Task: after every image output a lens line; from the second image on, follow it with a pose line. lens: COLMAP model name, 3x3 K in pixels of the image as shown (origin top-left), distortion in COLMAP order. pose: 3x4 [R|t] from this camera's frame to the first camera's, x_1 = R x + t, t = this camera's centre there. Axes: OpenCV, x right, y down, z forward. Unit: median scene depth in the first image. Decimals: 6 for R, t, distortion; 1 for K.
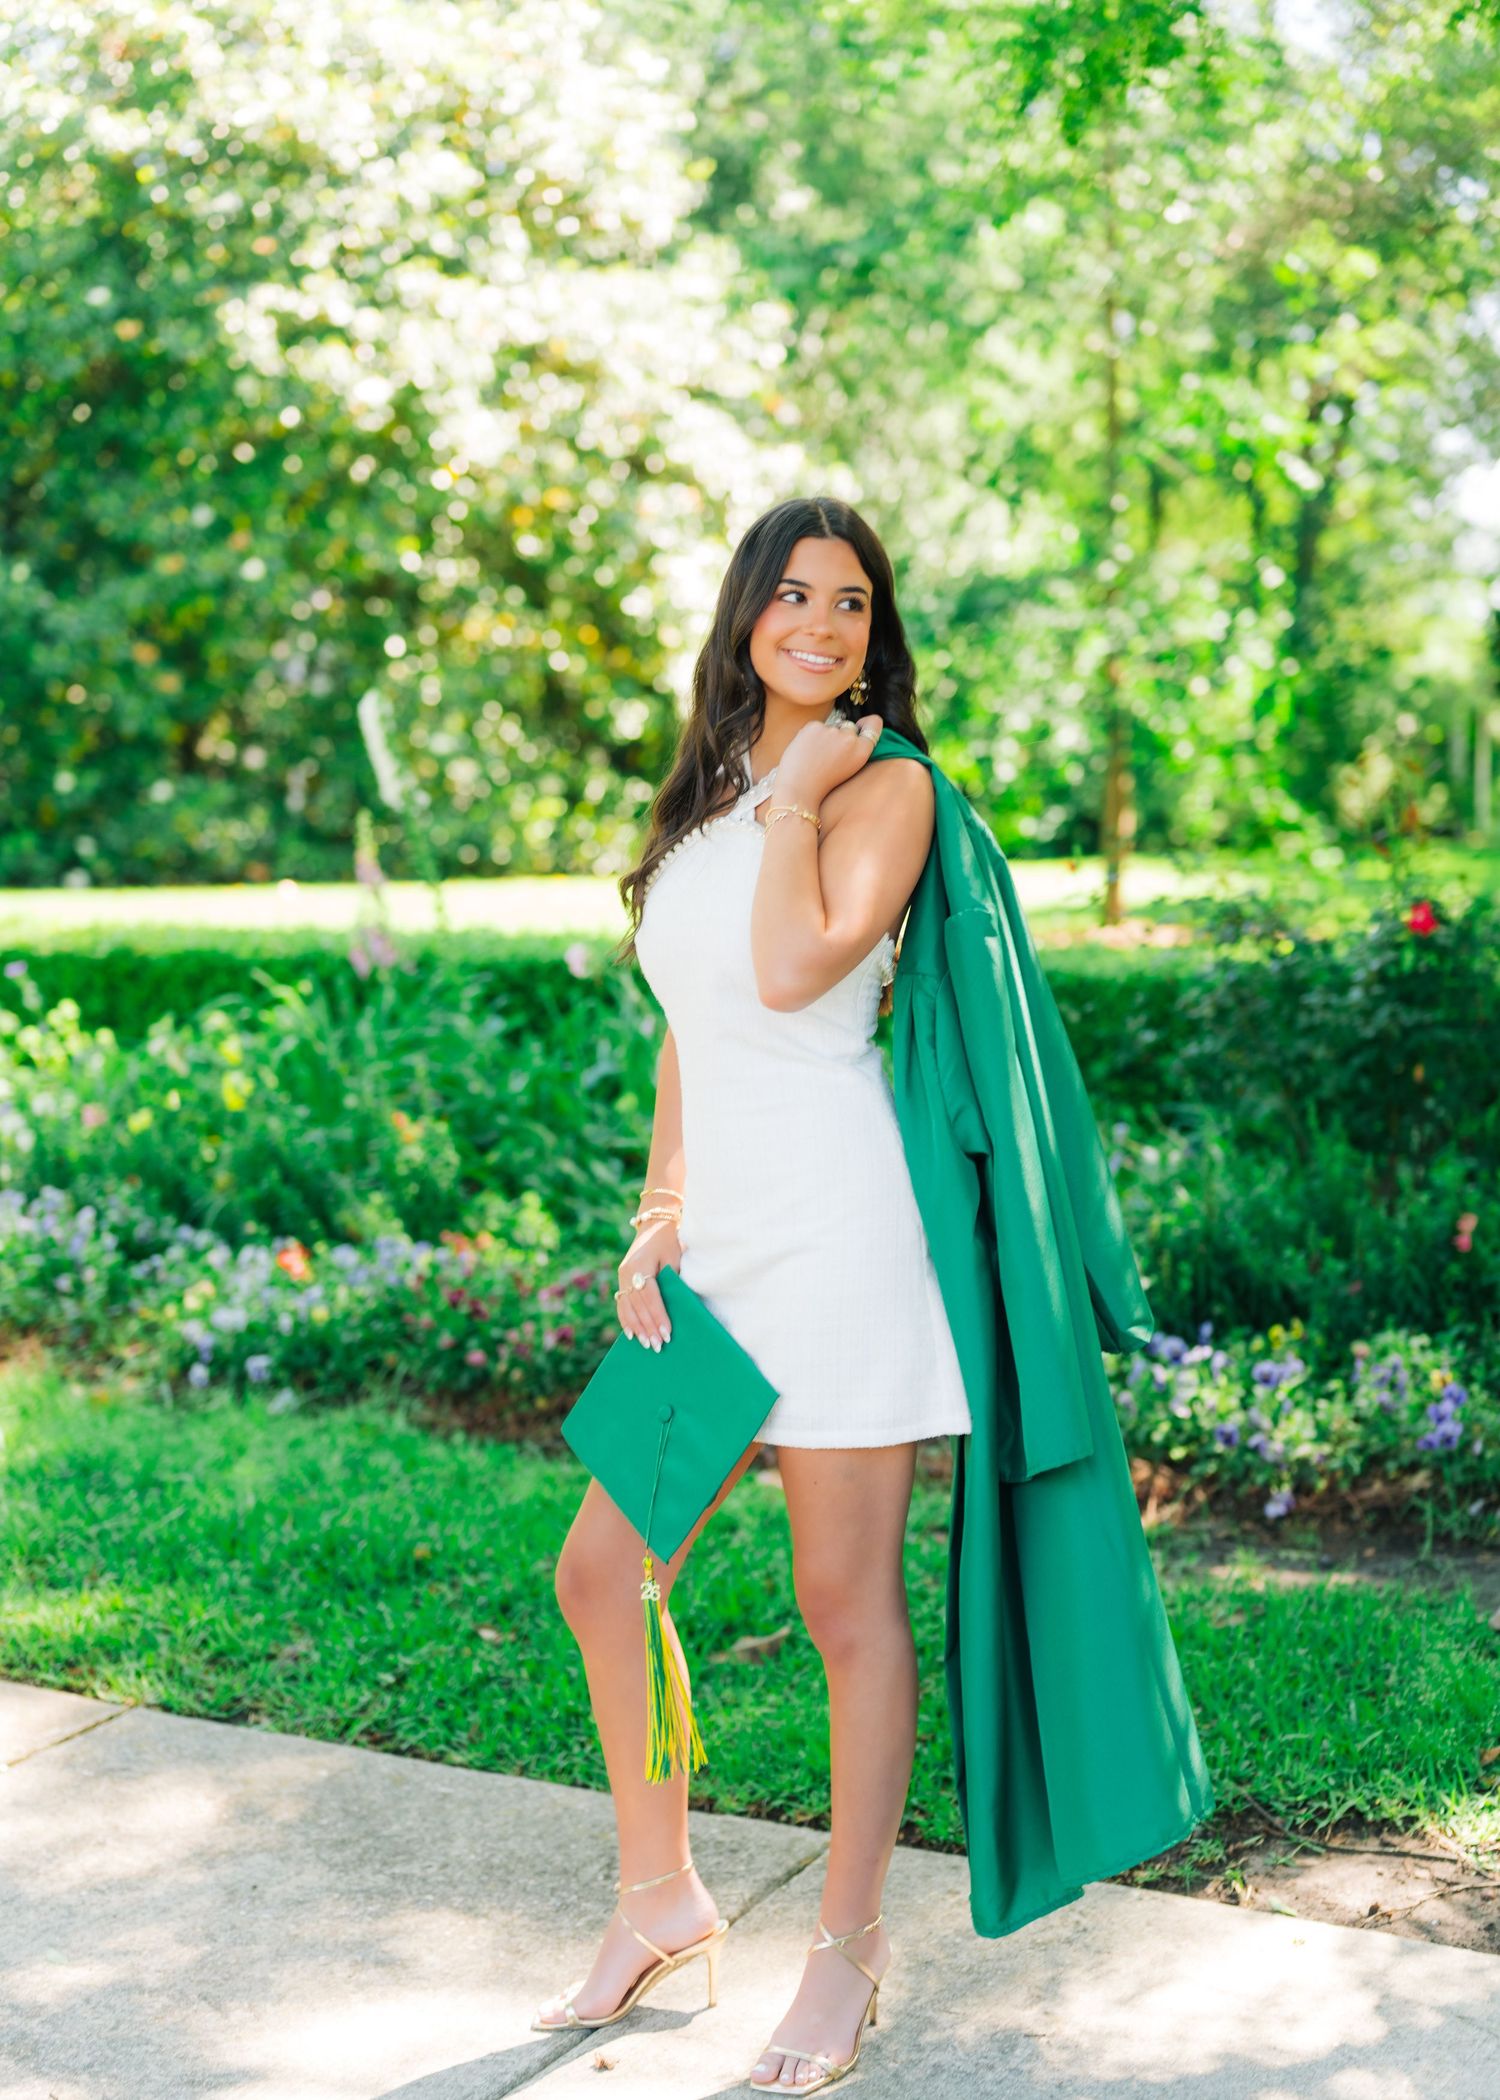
lens RADIAL K [[3191.8, 0, 755.2], [0, 3191.8, 1013.1], [0, 0, 1]] dist [-0.006585, 0.064840]
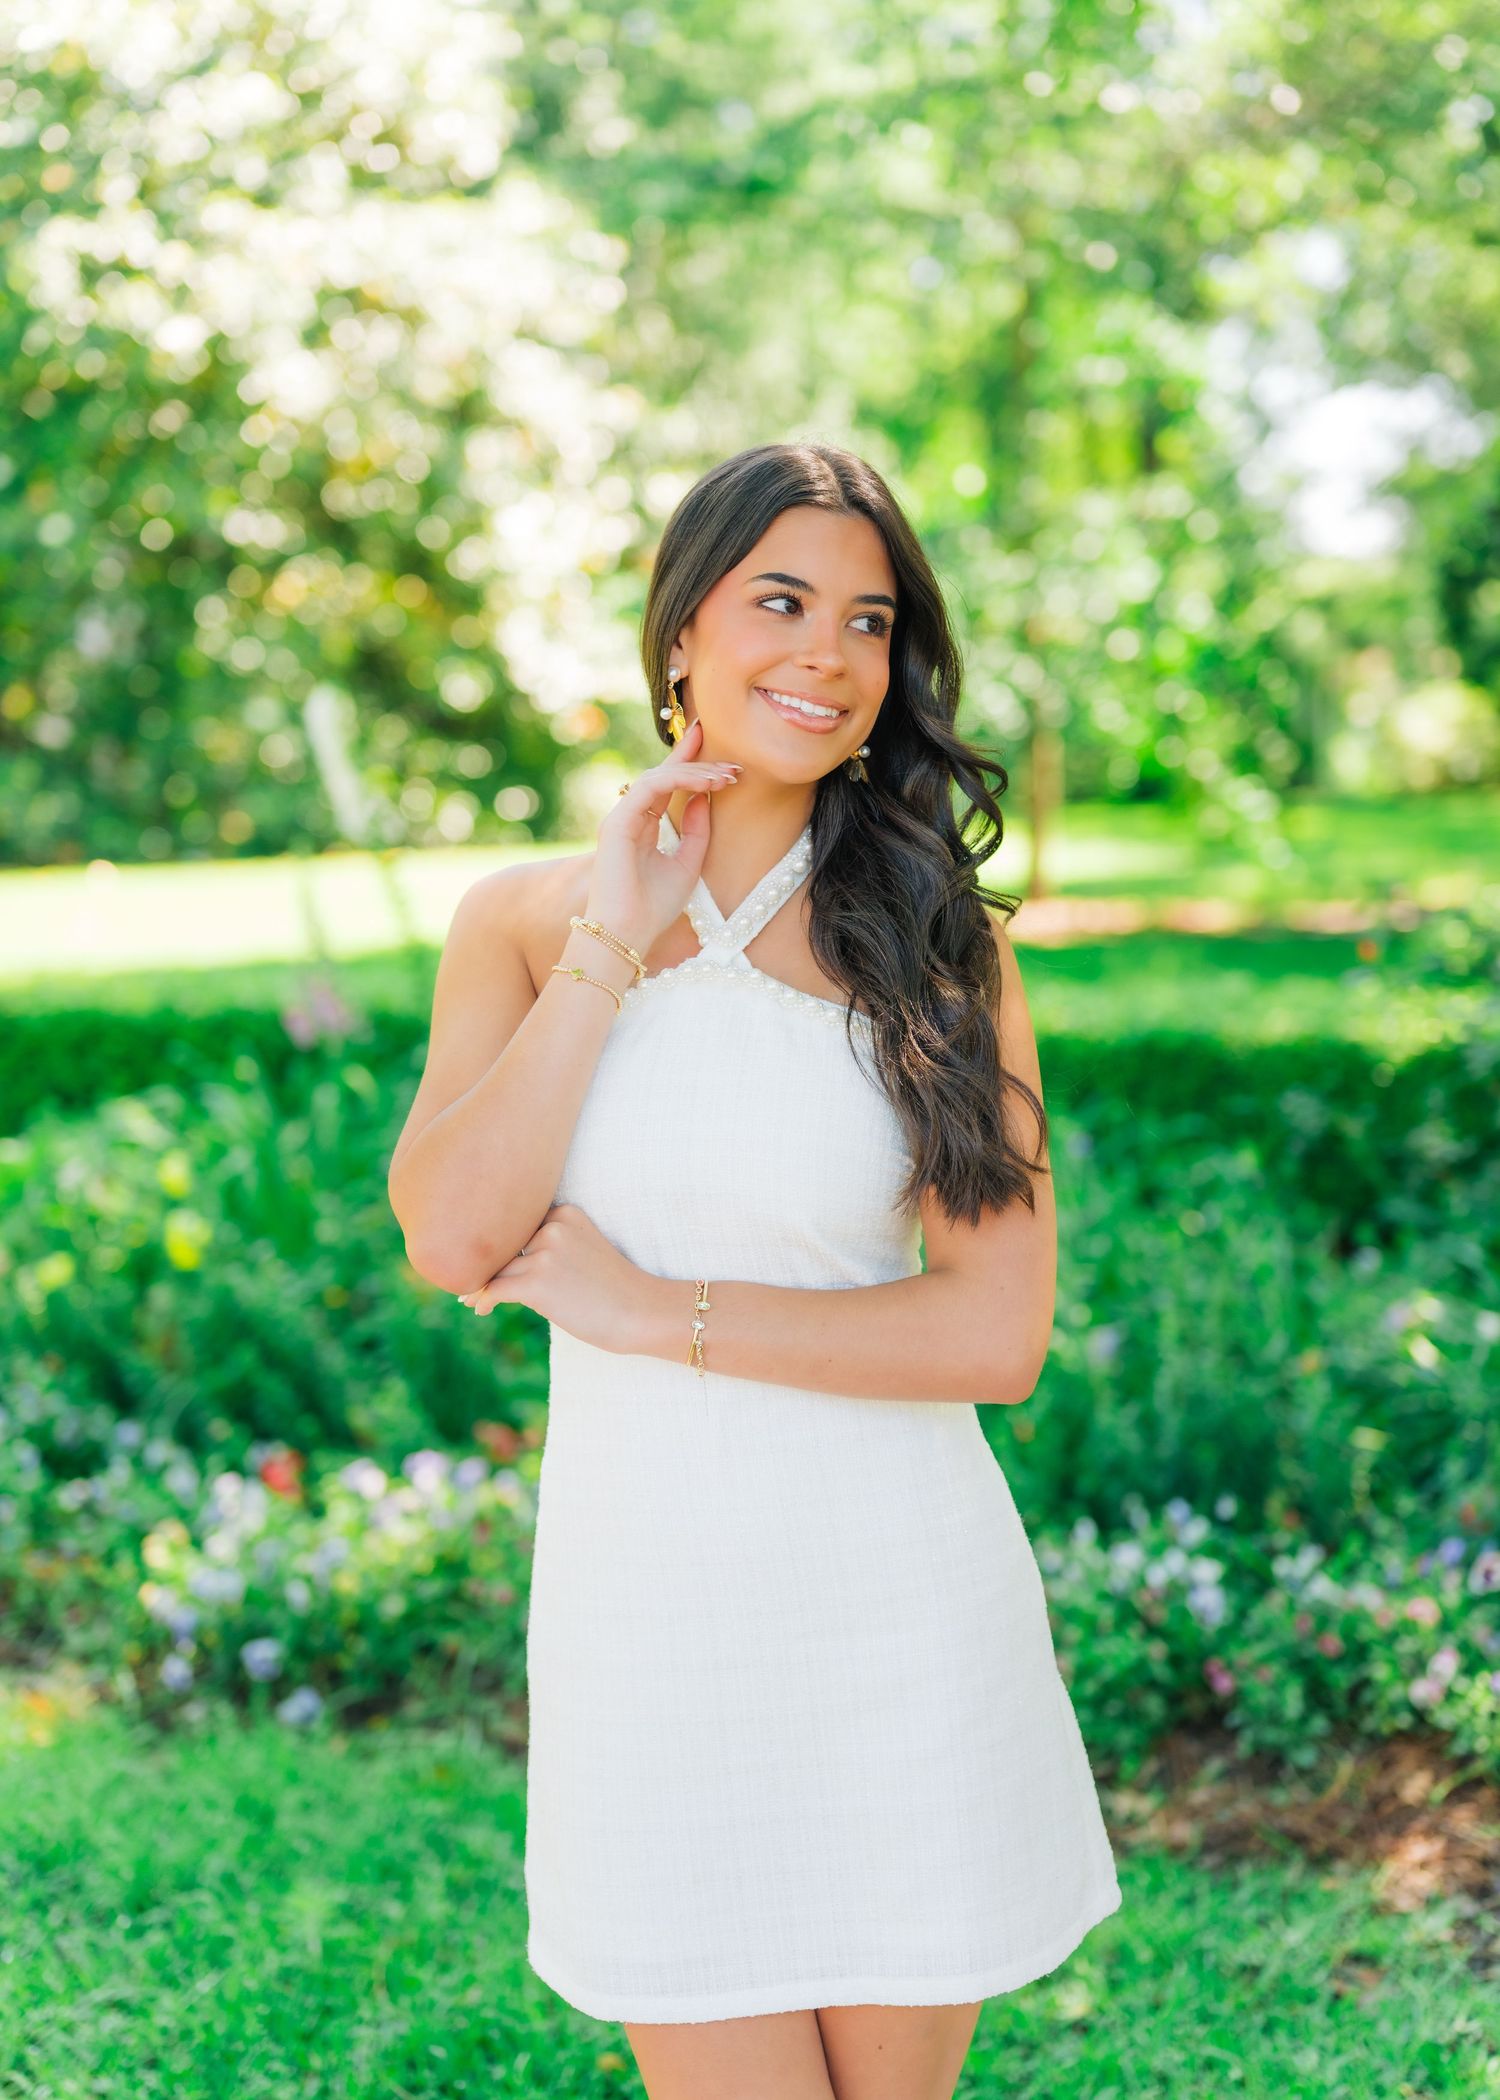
lens RADIAL K [[3235.3, 0, 750.0], [0, 3235.3, 1050.0], [0, 0, 1]] dist [-0.009350, 0.102732]
pose [[0.997988, -0.021289, 0.059724, -0.076547], [0.019886, 0.999514, 0.024000, -0.034327], [-0.060206, -0.022764, 0.997926, 0.244536]]
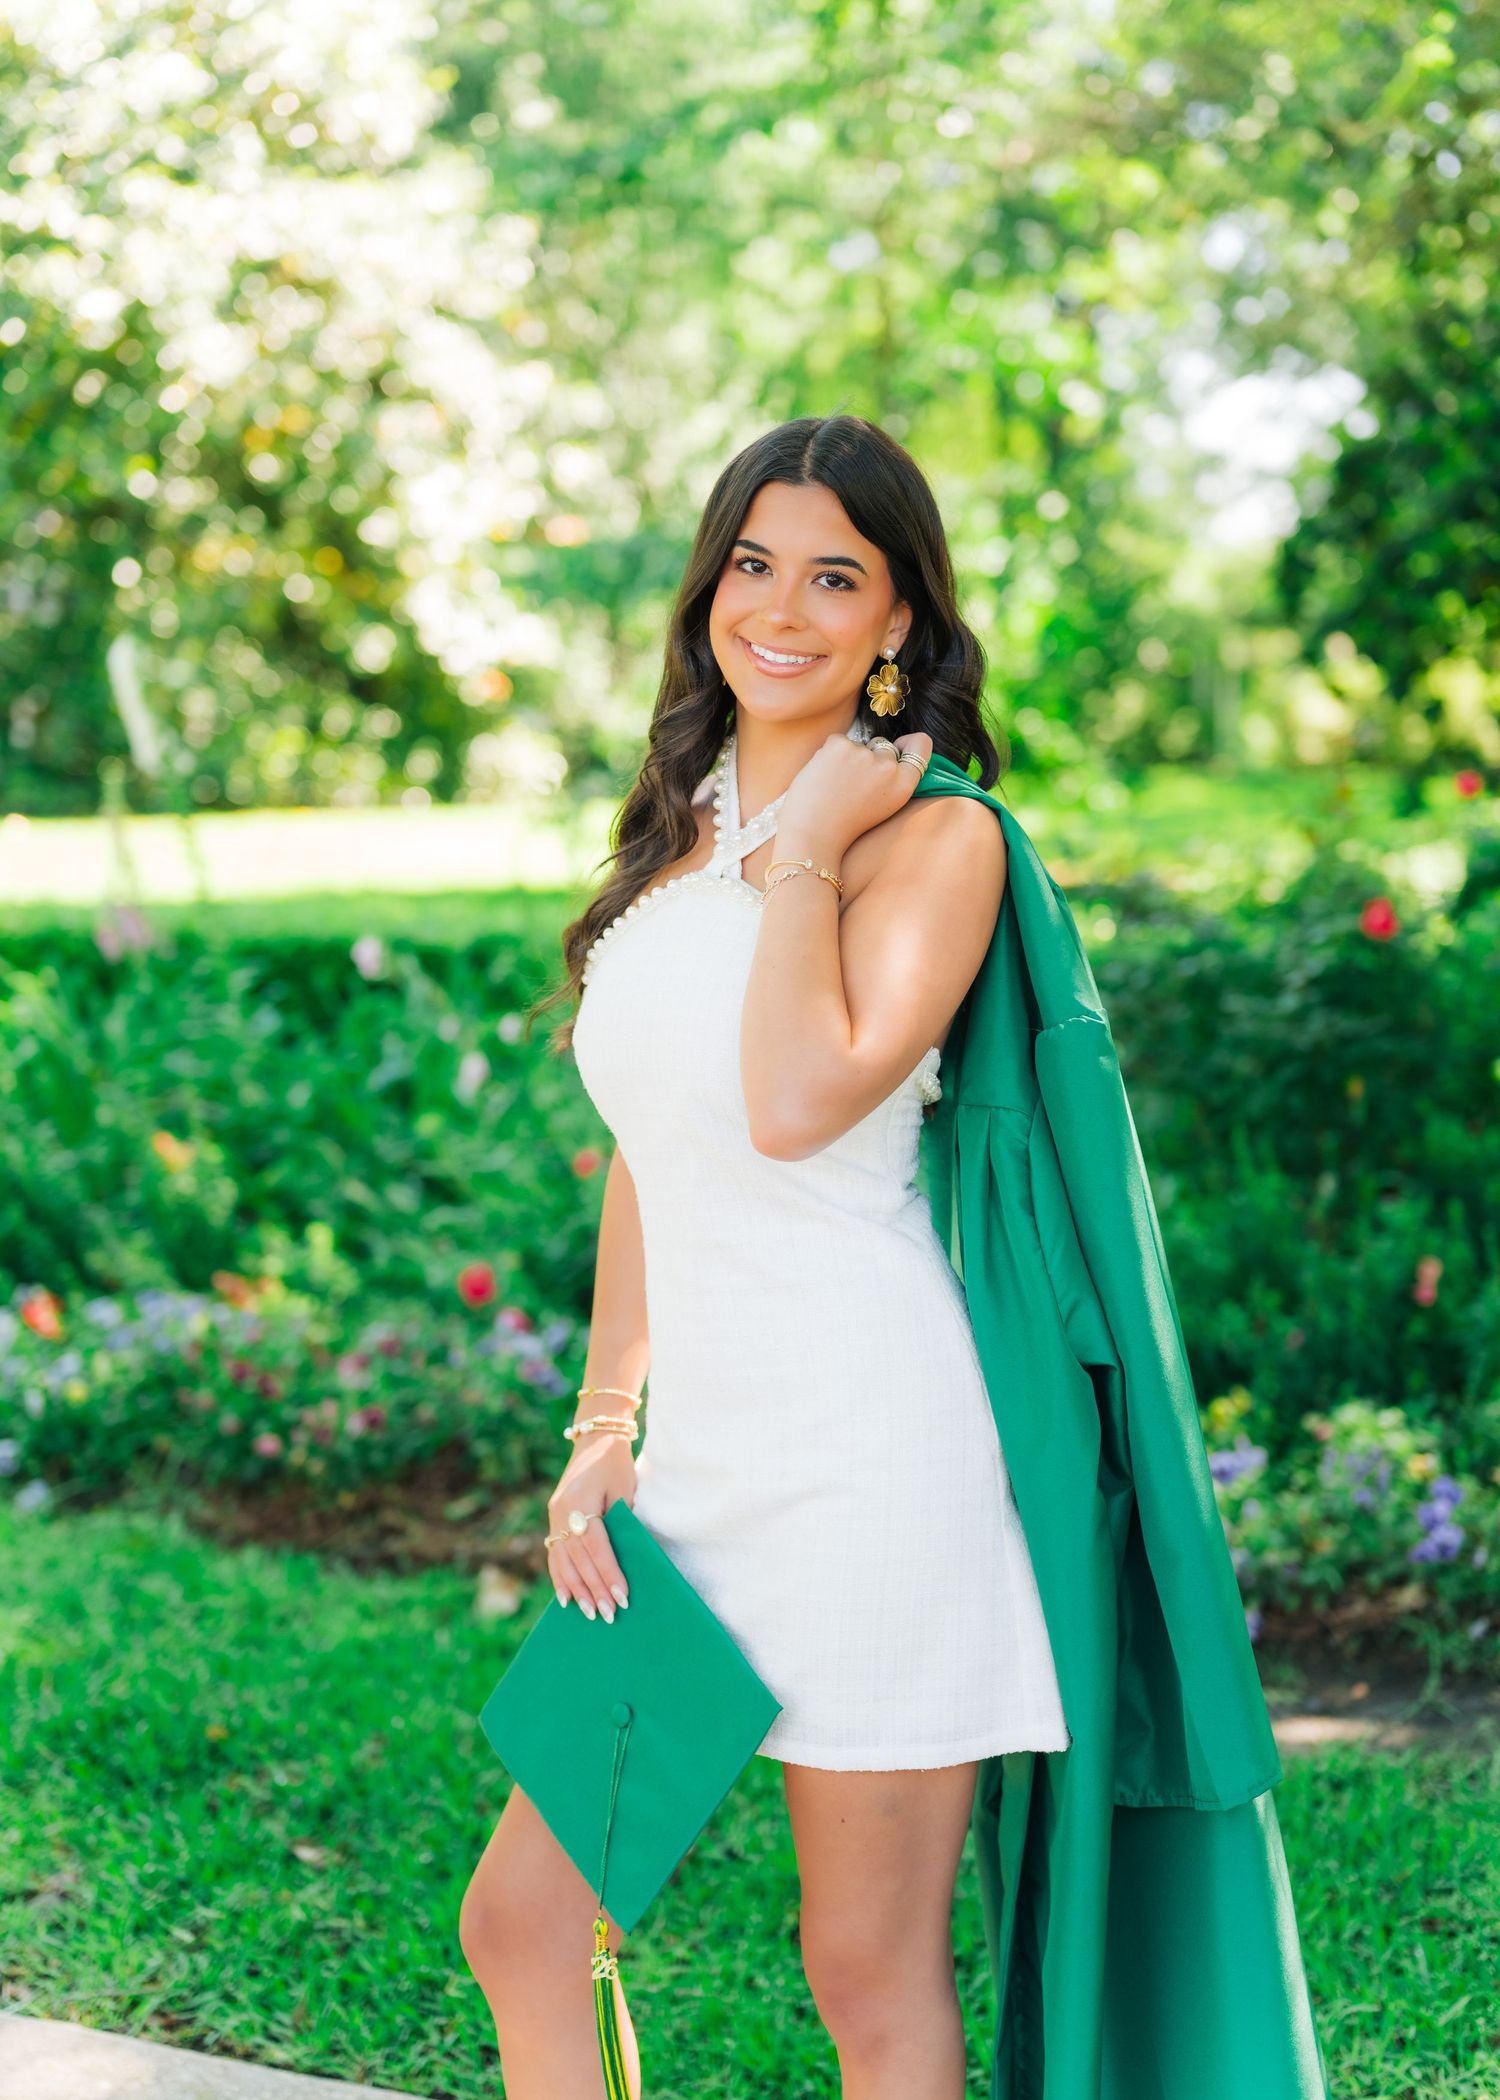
lens RADIAL K [[3191.8, 0, 755.2], [0, 3191.8, 1013.1], [0, 0, 1]] dist [-0.006585, 0.064840]
pose [[0.996553, -0.007918, 0.082574, -0.023682], [0.005996, 0.999706, 0.023499, -0.020739], [-0.082736, -0.022923, 0.996308, 0.133056]]
